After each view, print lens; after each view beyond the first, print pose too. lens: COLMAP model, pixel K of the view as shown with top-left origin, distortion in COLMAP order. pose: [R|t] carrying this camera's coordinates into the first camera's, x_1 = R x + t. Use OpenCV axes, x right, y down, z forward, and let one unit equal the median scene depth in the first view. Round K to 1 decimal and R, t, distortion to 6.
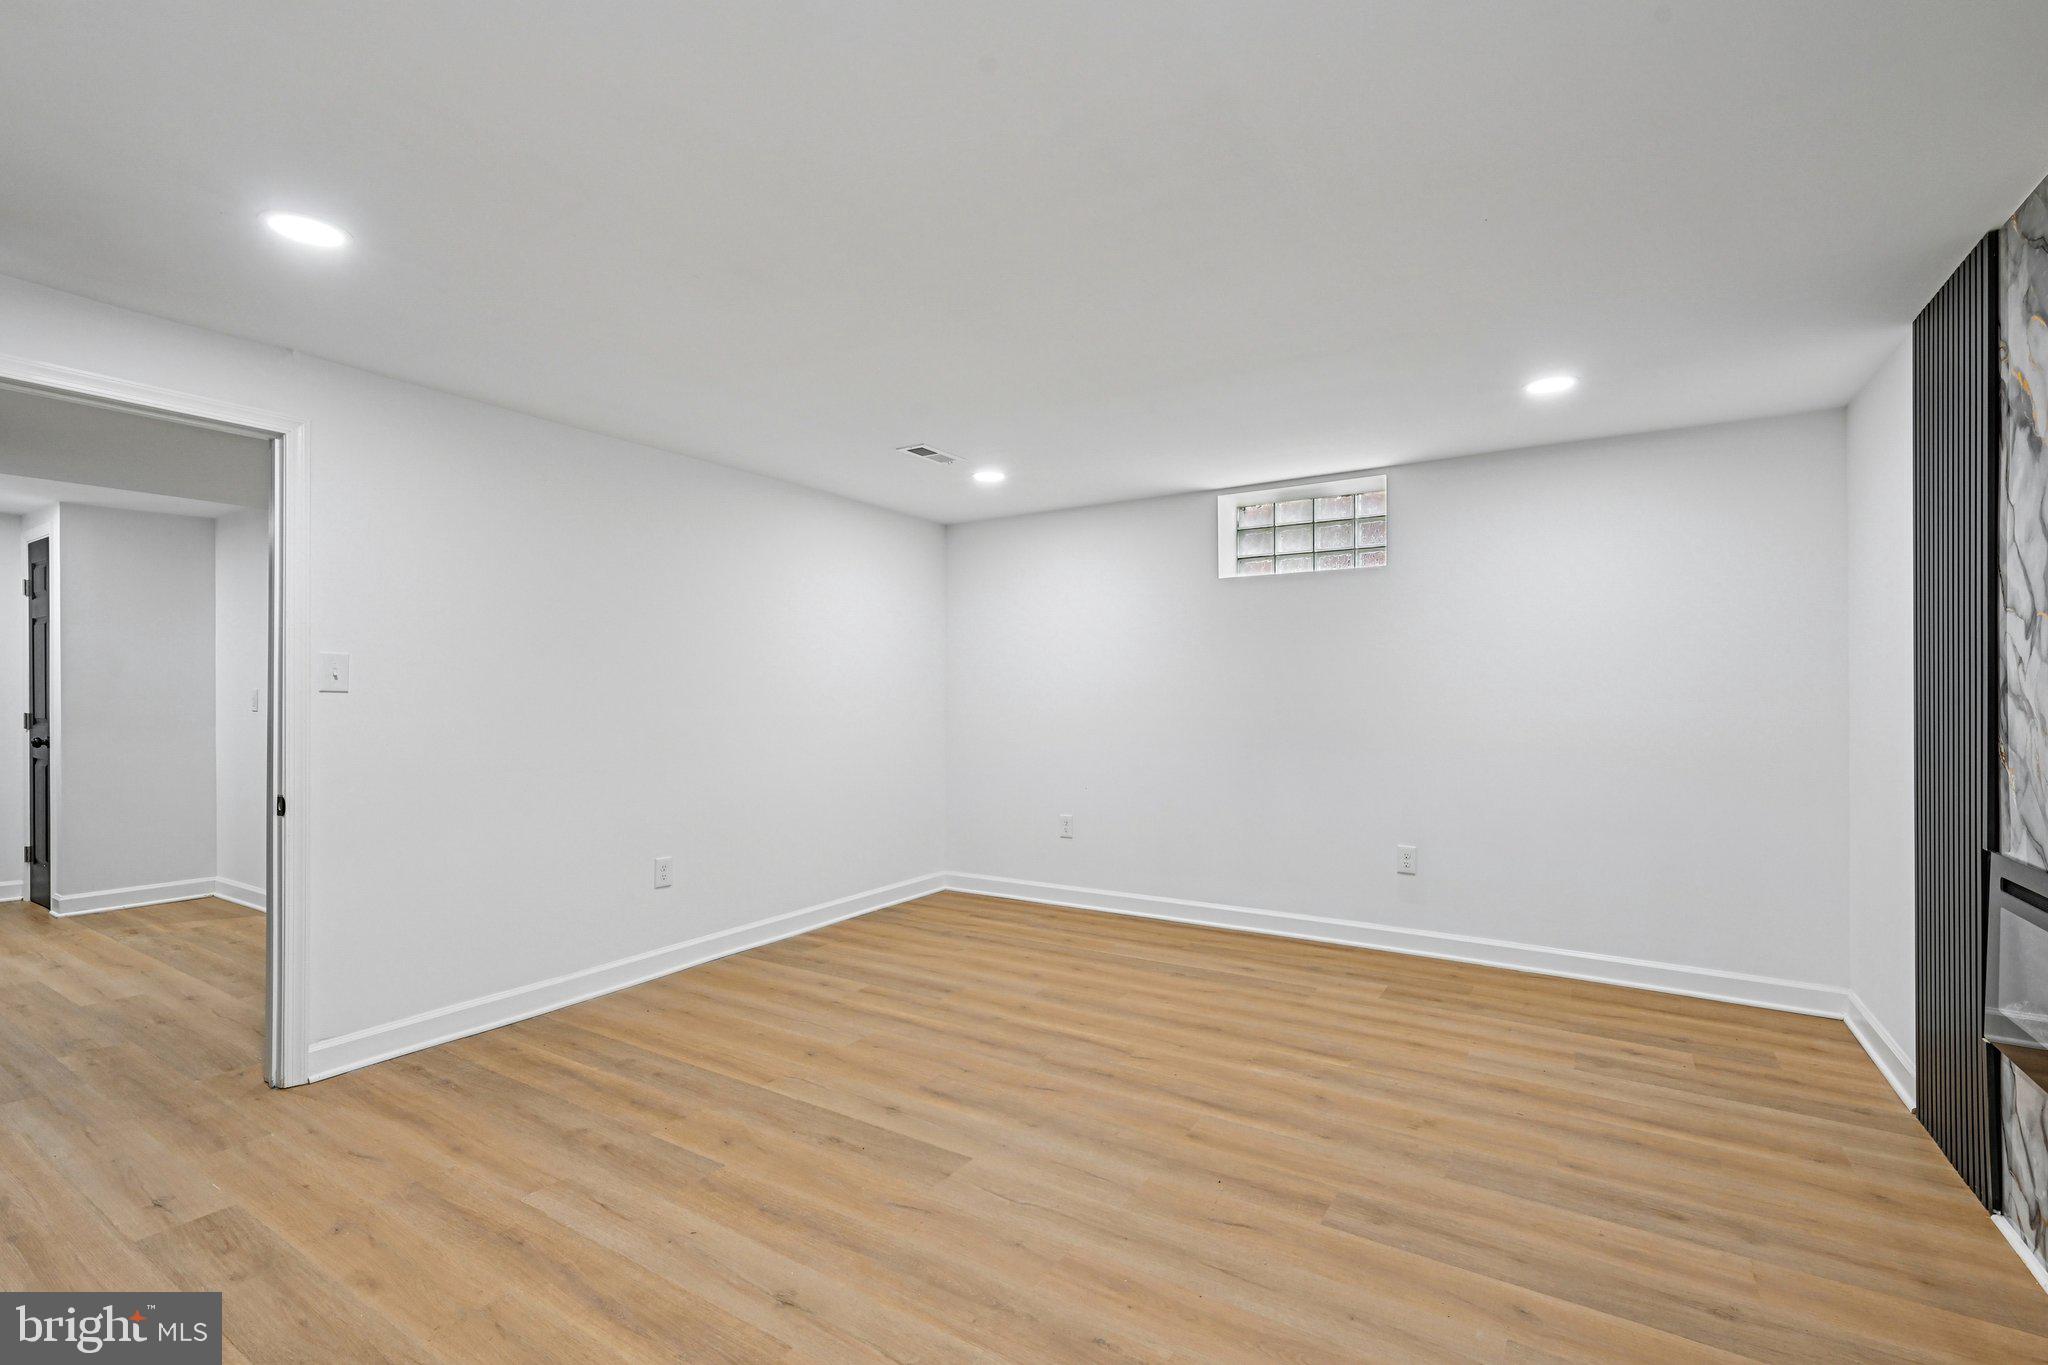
lens RADIAL K [[913.3, 0, 1038.2], [0, 913.3, 693.1], [0, 0, 1]] dist [-0.003071, 0.001321]
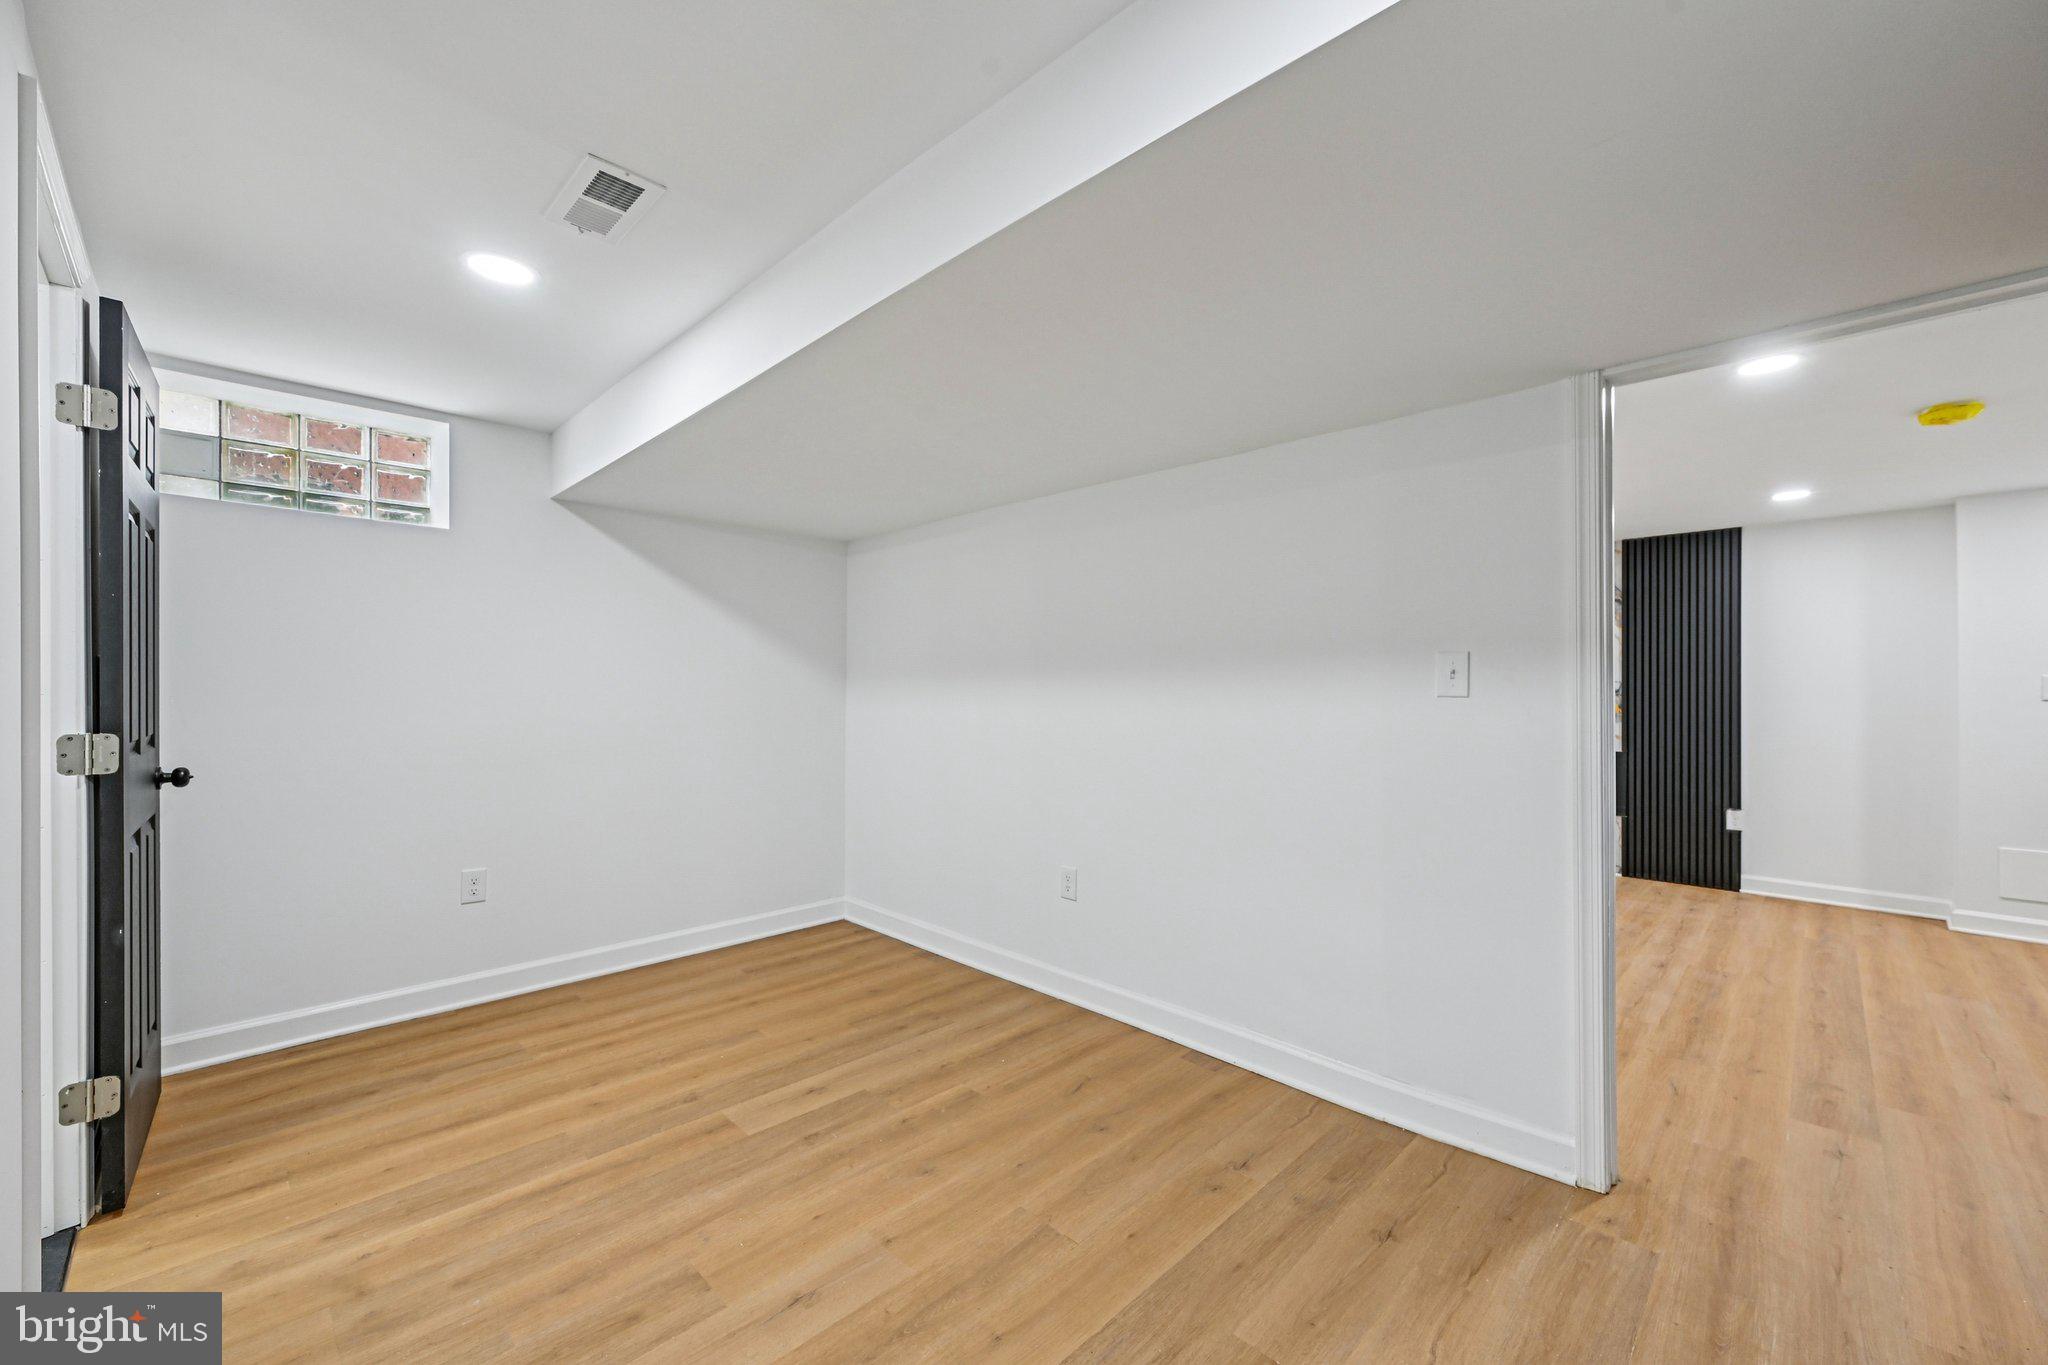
lens RADIAL K [[806.4, 0, 1017.2], [0, 806.4, 690.2], [0, 0, 1]] dist [-0.002086, 0.000222]
pose [[0.221343, 0.001799, 0.975194, -1.644504], [-0.006783, 0.999977, -0.000305, -0.004811], [-0.975172, -0.006547, 0.221350, 1.351259]]
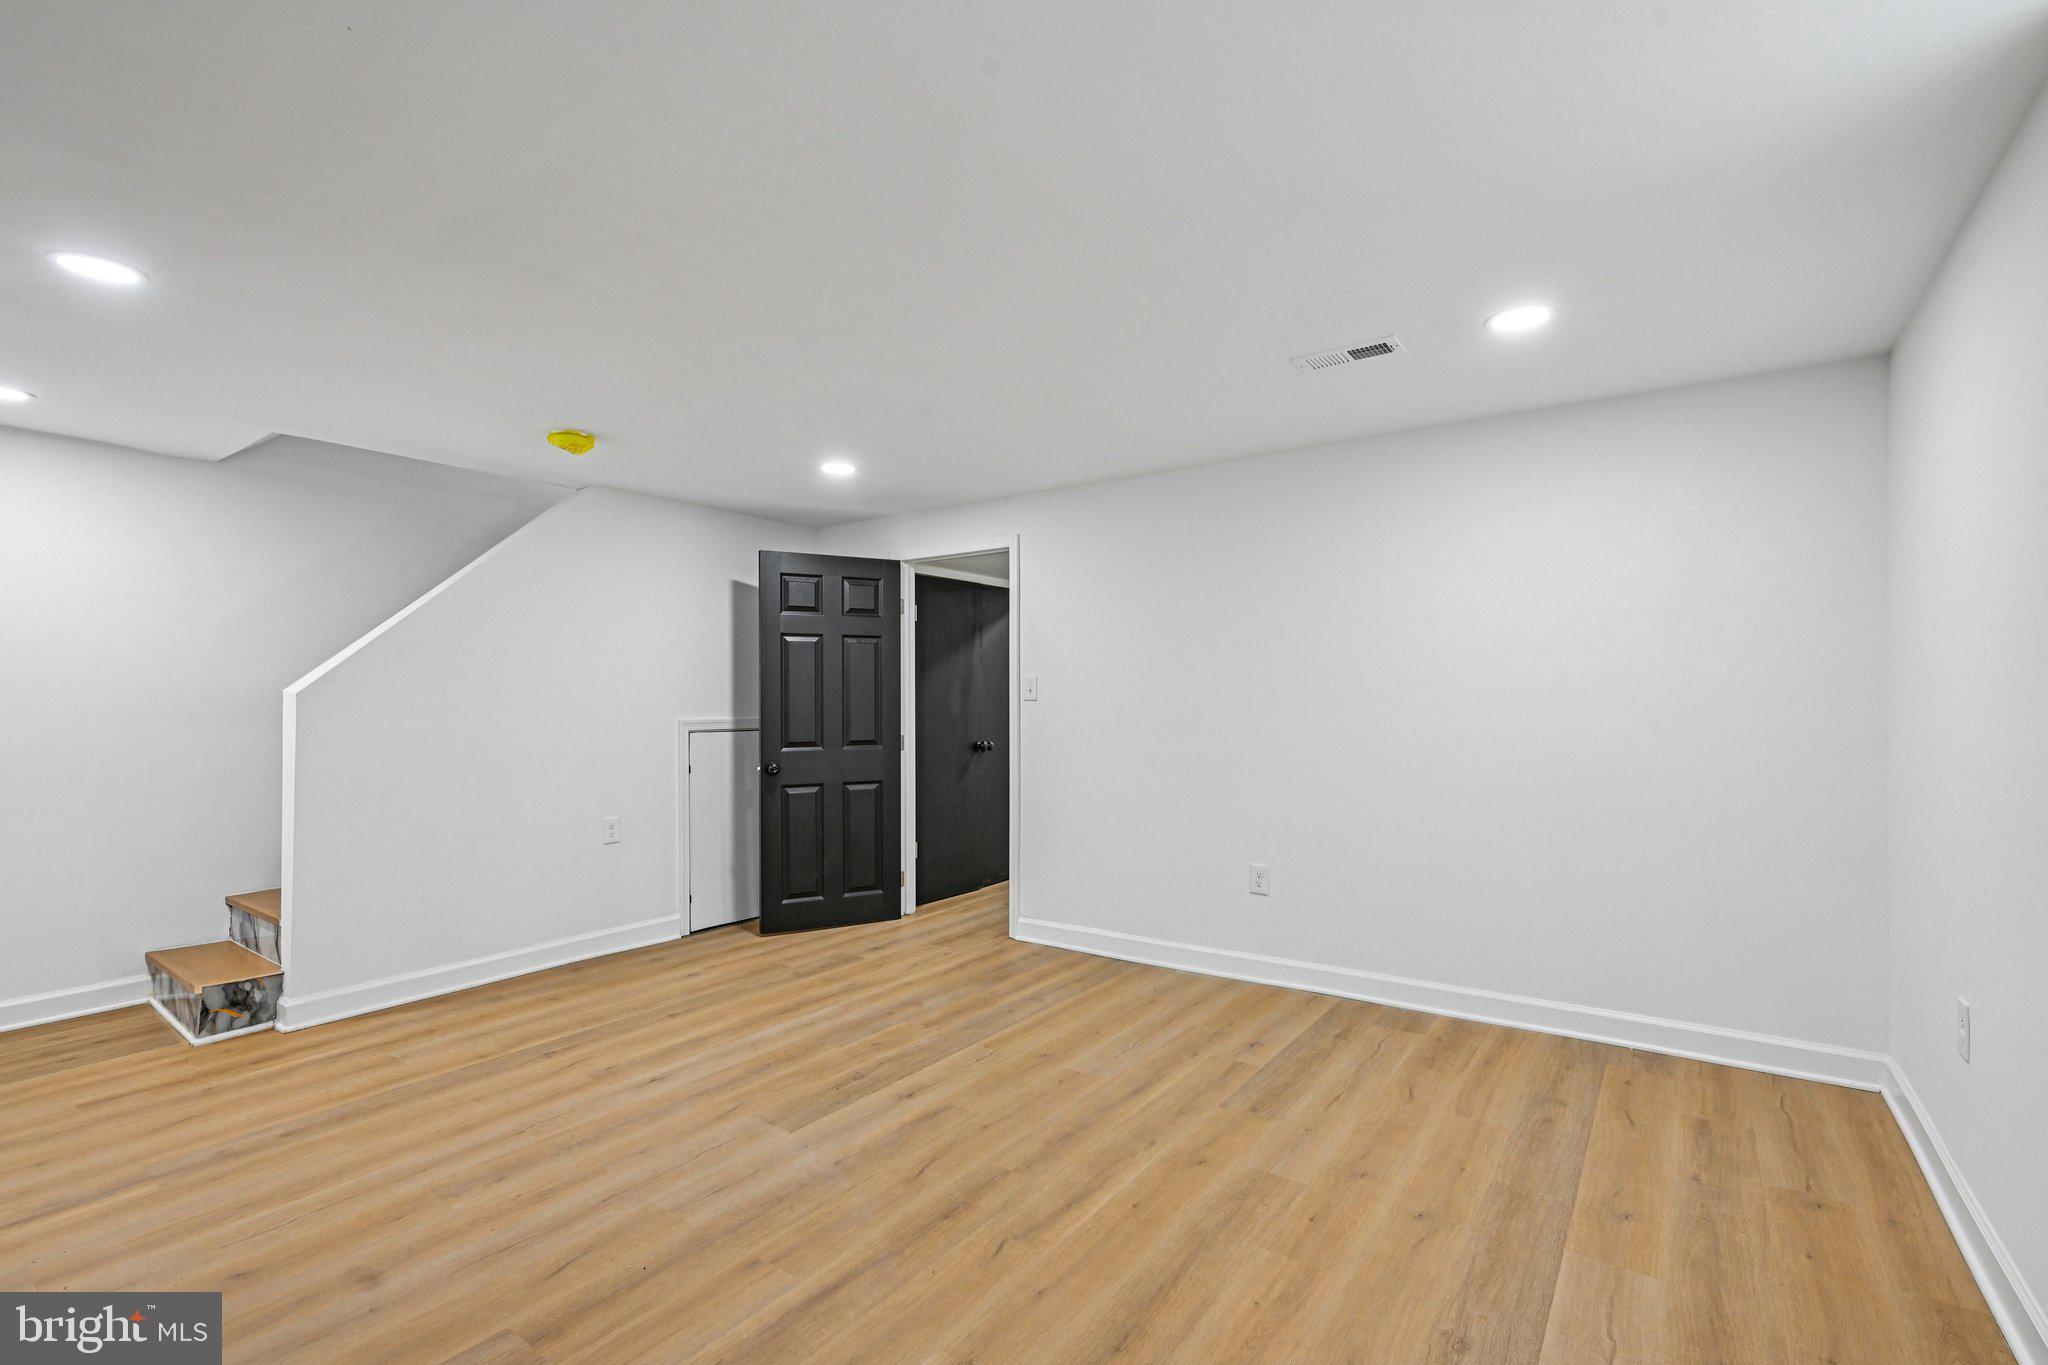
lens RADIAL K [[913.3, 0, 1040.0], [0, 913.3, 699.8], [0, 0, 1]] dist [-0.003071, 0.001321]
pose [[-0.060683, 0.001380, -0.998156, 0.830276], [0.008252, 0.999966, 0.000880, -0.004167], [0.998123, -0.008183, -0.060692, 1.140026]]
